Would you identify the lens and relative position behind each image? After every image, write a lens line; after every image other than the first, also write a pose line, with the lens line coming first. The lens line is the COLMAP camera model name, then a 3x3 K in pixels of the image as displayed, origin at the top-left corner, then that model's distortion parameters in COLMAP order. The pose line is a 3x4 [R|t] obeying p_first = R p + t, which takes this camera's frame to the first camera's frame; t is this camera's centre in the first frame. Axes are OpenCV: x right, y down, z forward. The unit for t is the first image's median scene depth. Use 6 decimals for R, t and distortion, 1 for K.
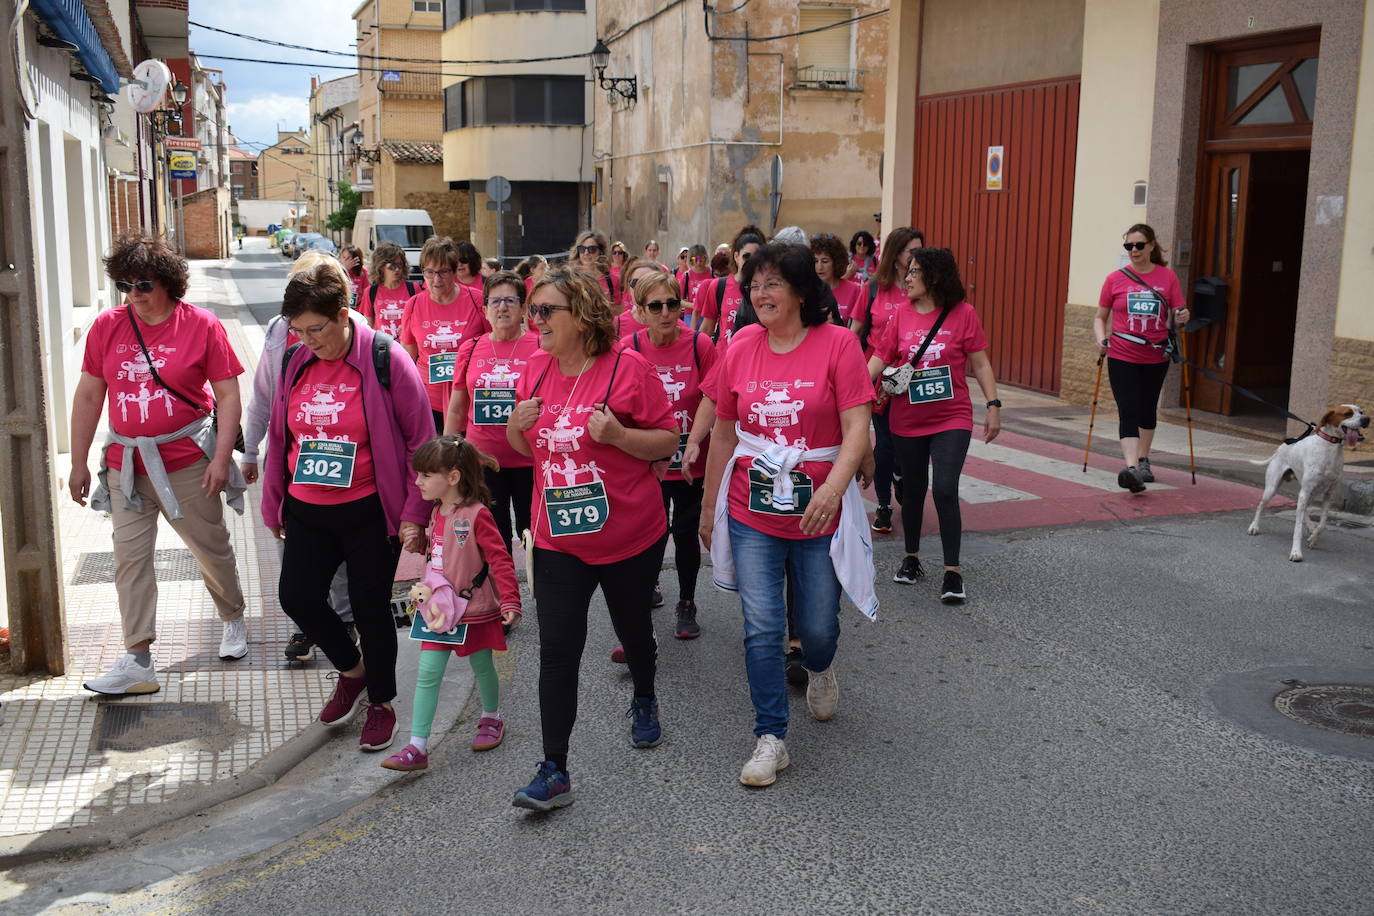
lens RADIAL K [[1420.1, 0, 692.3], [0, 1420.1, 456.0], [0, 0, 1]] dist [-0.019893, 0.000032]
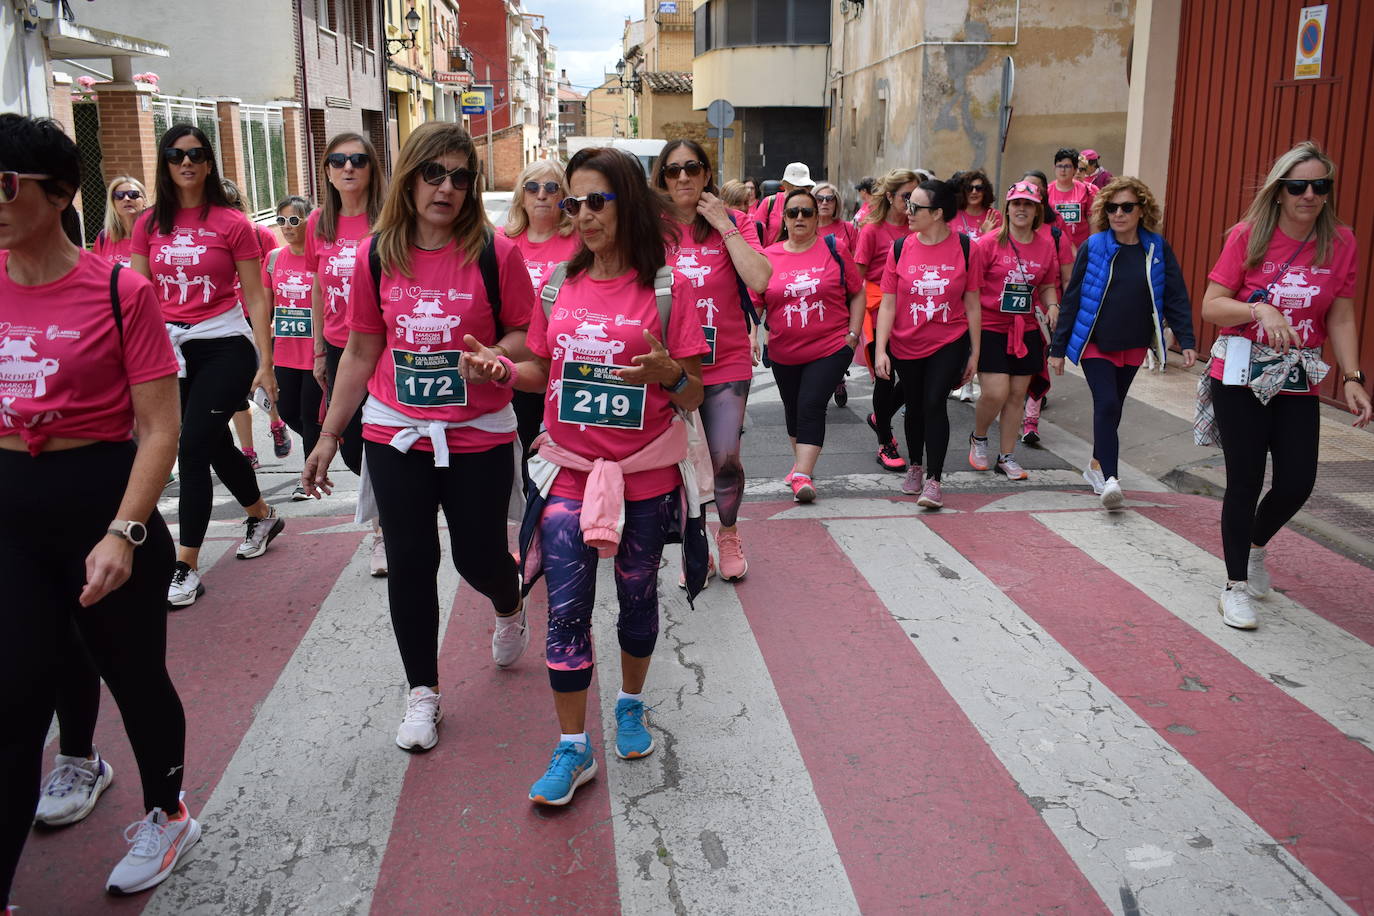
lens RADIAL K [[1286.2, 0, 693.5], [0, 1286.2, 454.4], [0, 0, 1]] dist [-0.026504, 0.008763]
pose [[0.974254, 0.042044, -0.221500, 0.055065], [-0.027567, 0.997301, 0.068049, -0.037101], [0.223763, -0.060191, 0.972783, 0.259649]]
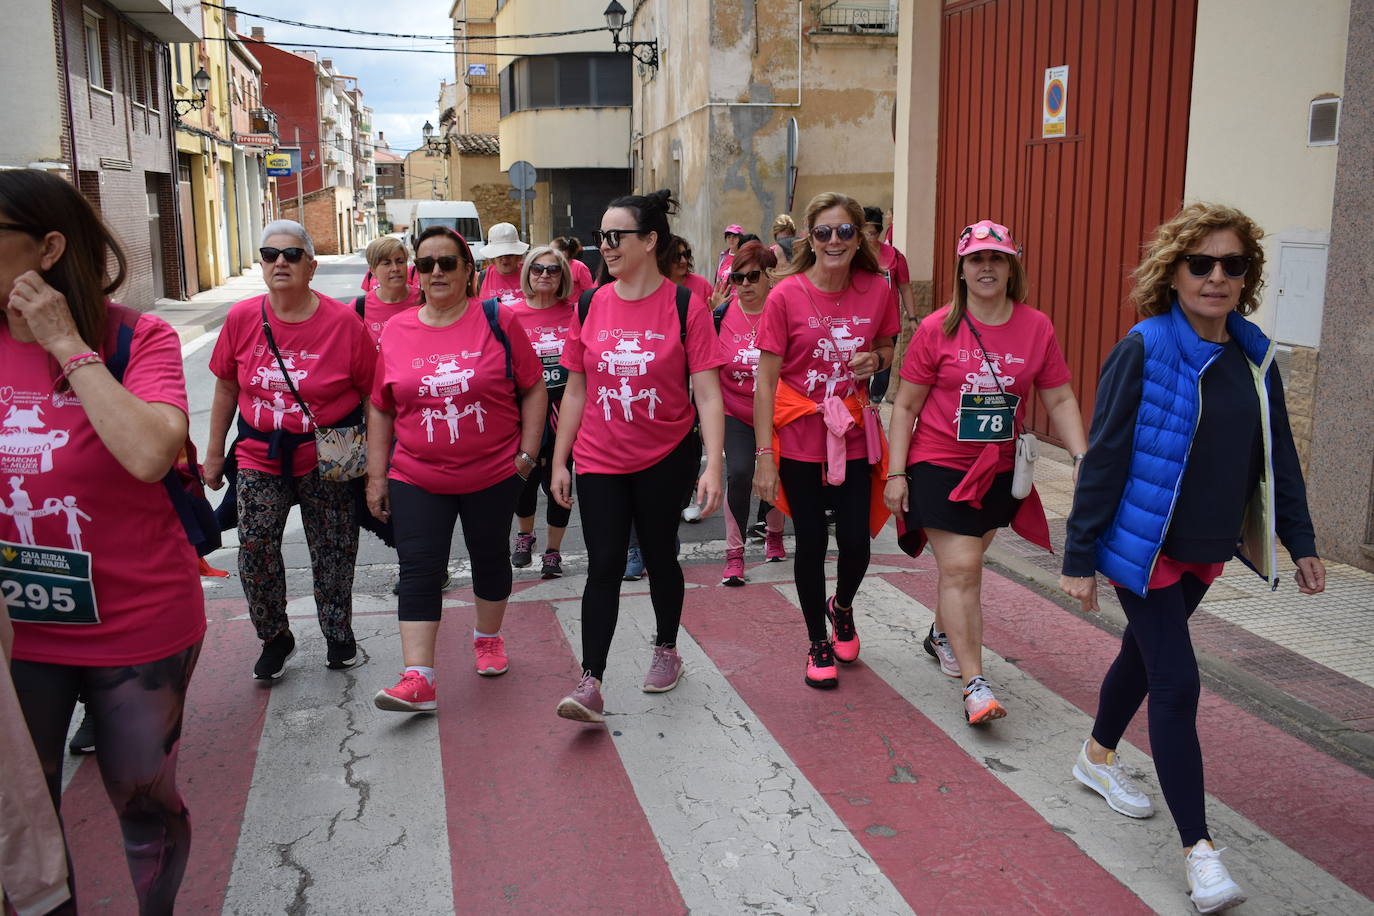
lens RADIAL K [[1286.2, 0, 693.5], [0, 1286.2, 454.4], [0, 0, 1]] dist [-0.026504, 0.008763]
pose [[0.995475, 0.003426, -0.094957, 0.072032], [-0.001498, 0.999791, 0.020365, -0.039580], [0.095007, -0.020131, 0.995273, 0.278278]]
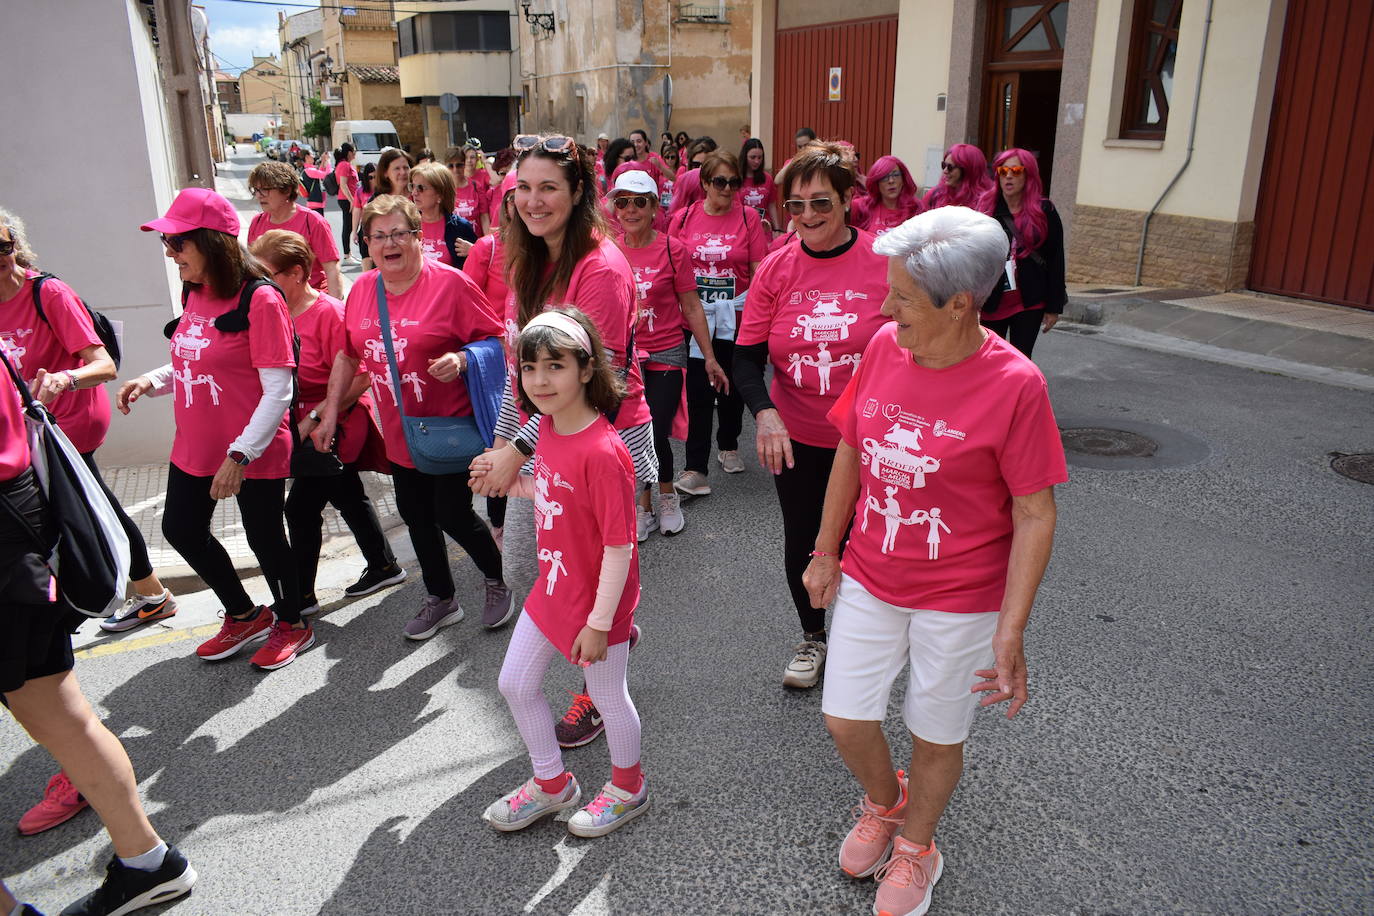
lens RADIAL K [[1058.7, 0, 690.4], [0, 1058.7, 457.9], [0, 0, 1]] dist [-0.020550, 0.010171]
pose [[0.995384, -0.044226, 0.085174, -0.018999], [0.031666, 0.989138, 0.143541, 0.002318], [-0.090597, -0.140181, 0.985972, -0.029830]]
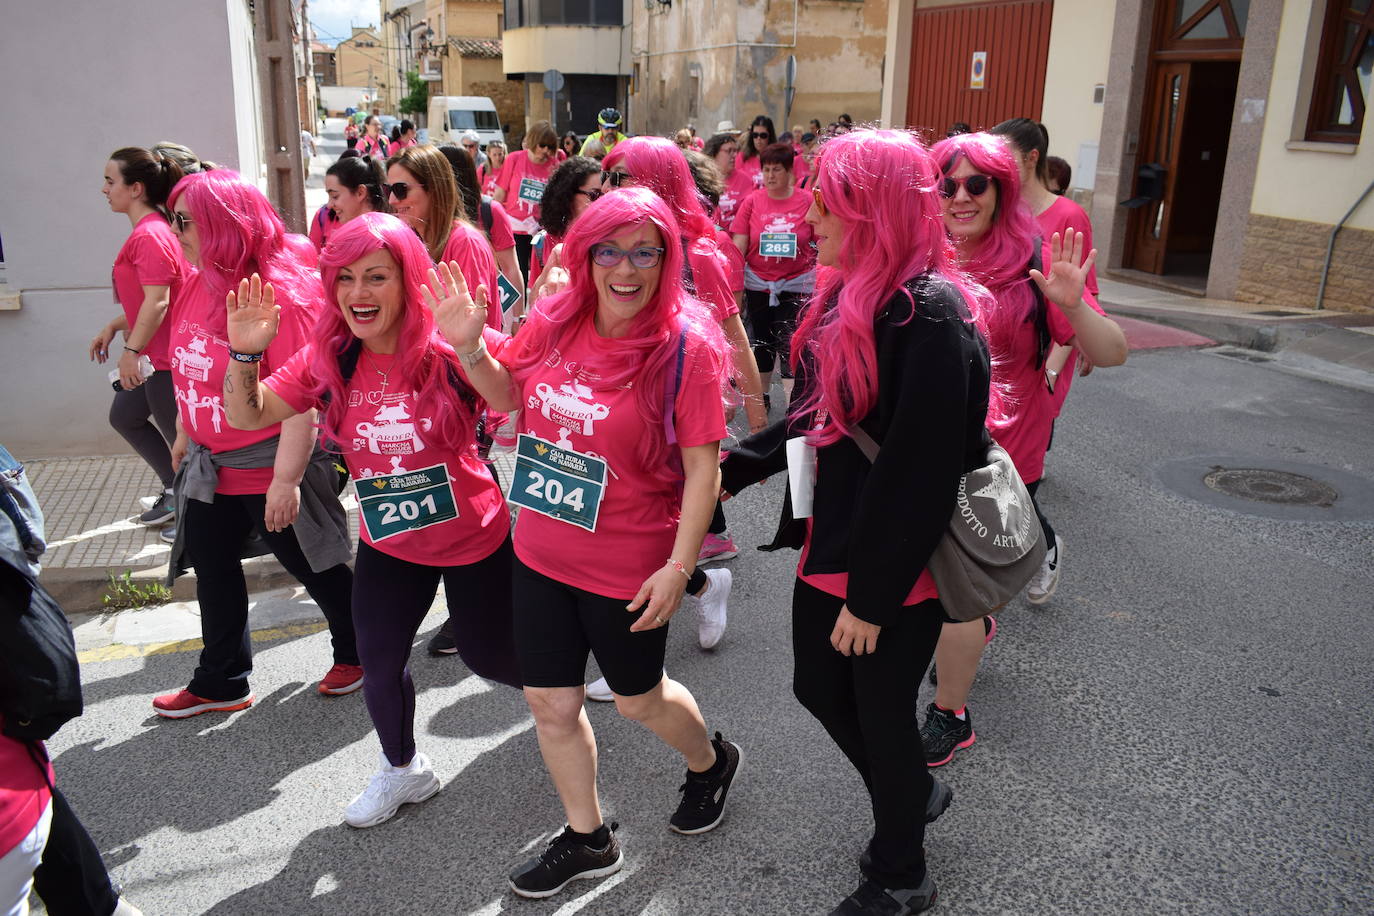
lens RADIAL K [[1165.2, 0, 690.6], [0, 1165.2, 456.1], [0, 0, 1]] dist [-0.030265, 0.008628]
pose [[0.999933, 0.011121, -0.003252, -0.019256], [-0.010618, 0.991849, 0.126978, 0.002462], [0.004637, -0.126935, 0.991900, -0.027373]]
